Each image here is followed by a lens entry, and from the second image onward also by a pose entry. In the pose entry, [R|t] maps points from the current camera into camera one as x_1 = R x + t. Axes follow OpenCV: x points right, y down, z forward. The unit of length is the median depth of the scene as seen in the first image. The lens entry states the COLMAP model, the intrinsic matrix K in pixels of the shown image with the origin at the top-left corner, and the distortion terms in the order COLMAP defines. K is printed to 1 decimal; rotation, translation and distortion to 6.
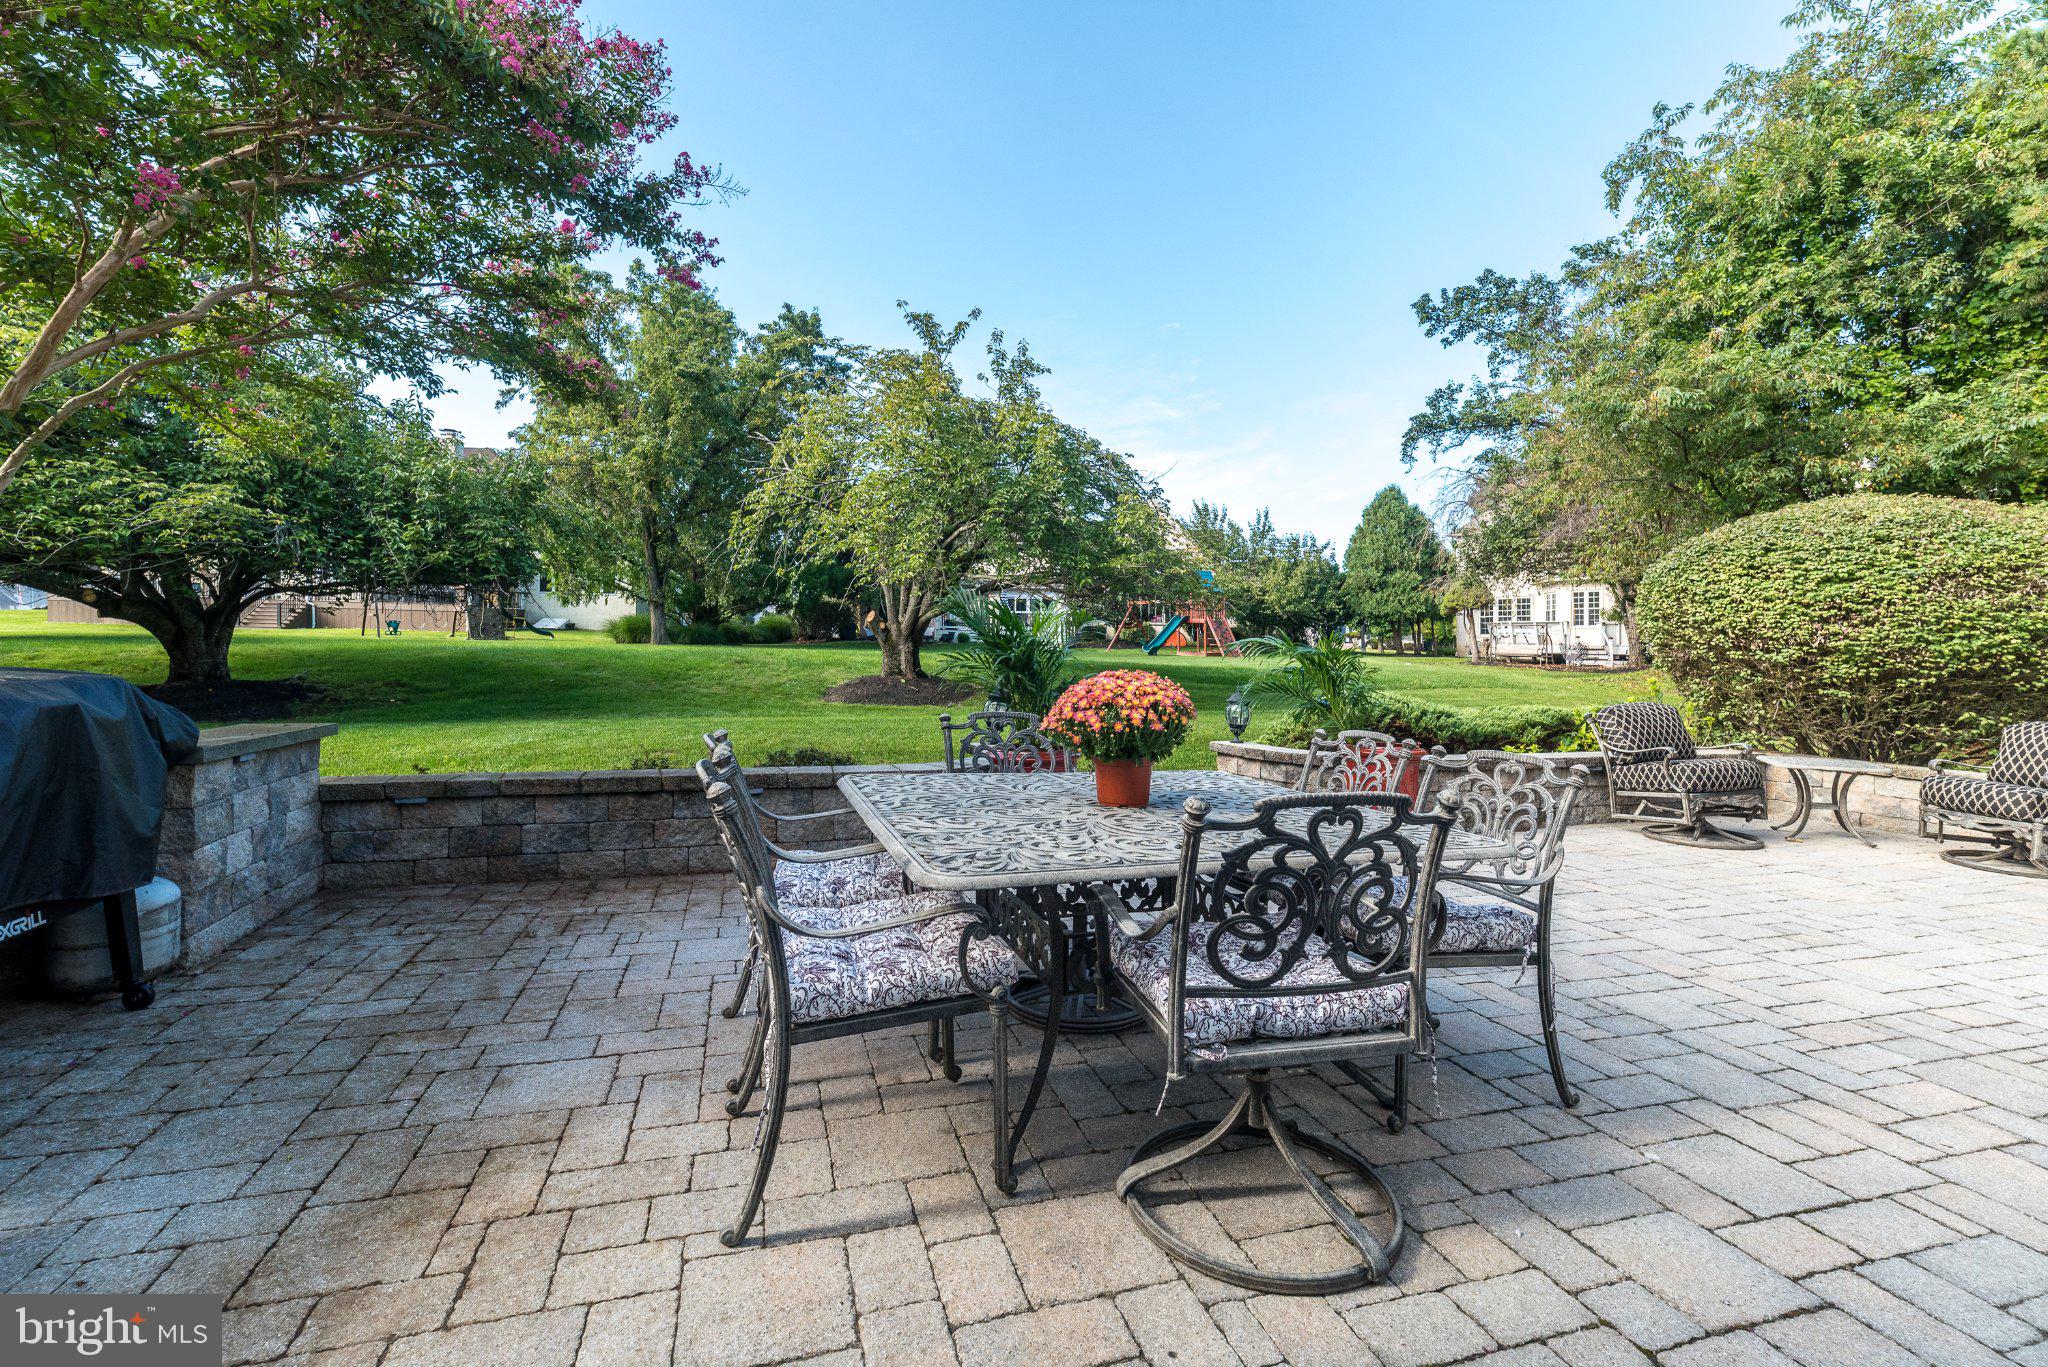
lens RADIAL K [[899.3, 0, 1047.4], [0, 899.3, 645.9], [0, 0, 1]] dist [-0.000751, -0.000348]
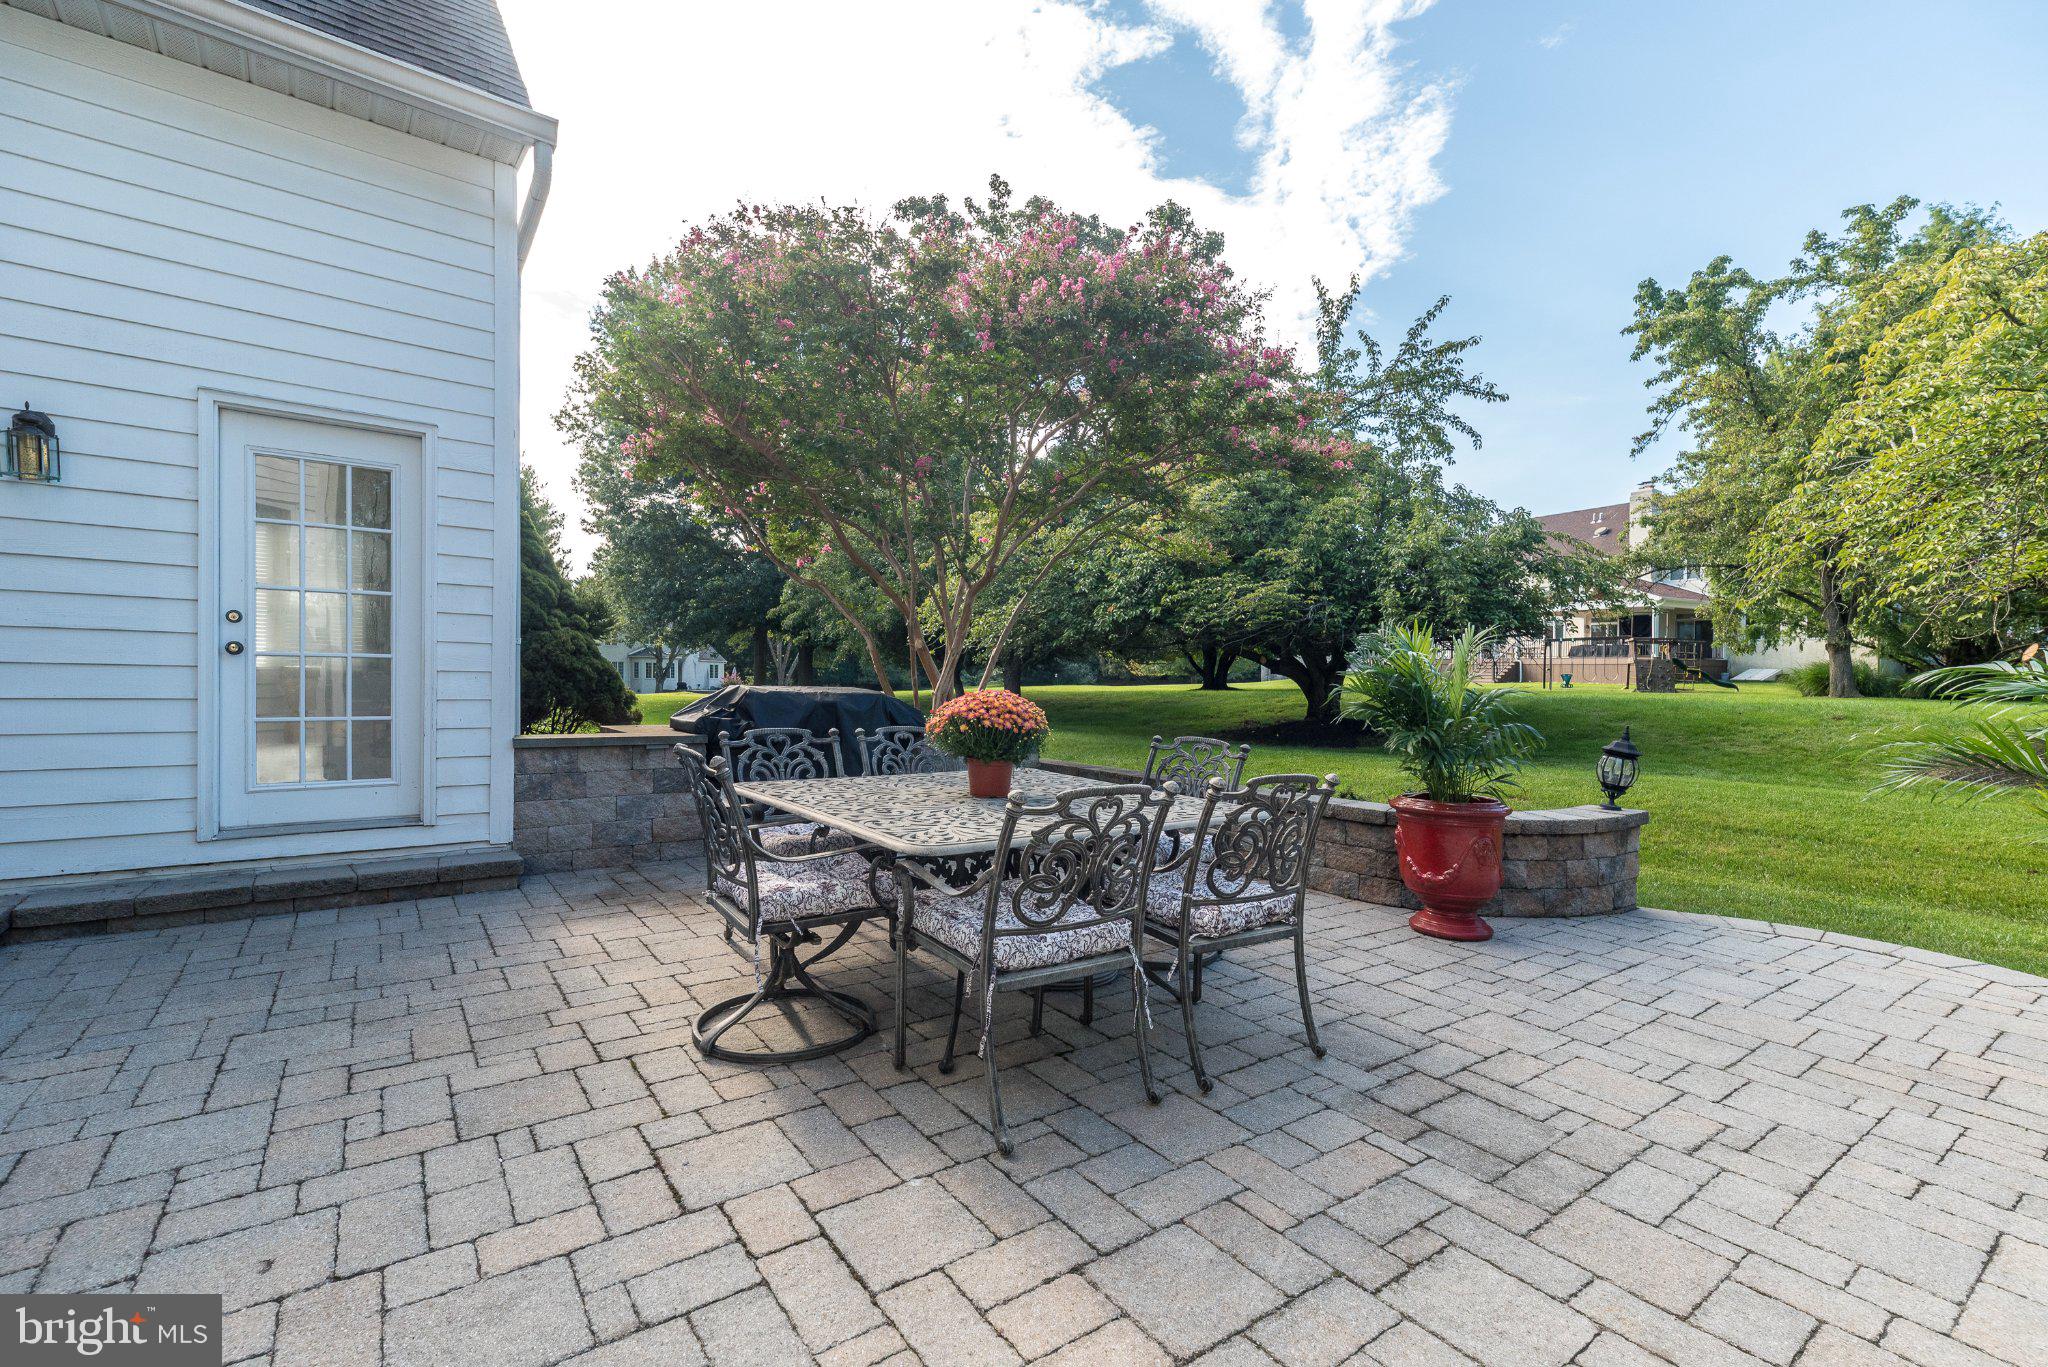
lens RADIAL K [[903.2, 0, 1023.8], [0, 903.2, 691.1], [0, 0, 1]] dist [0.000282, -0.000202]
pose [[0.316149, -0.001166, -0.948709, 1.215959], [-0.008764, 0.999953, -0.004149, 0.028134], [0.948669, 0.009626, 0.316124, 0.590516]]
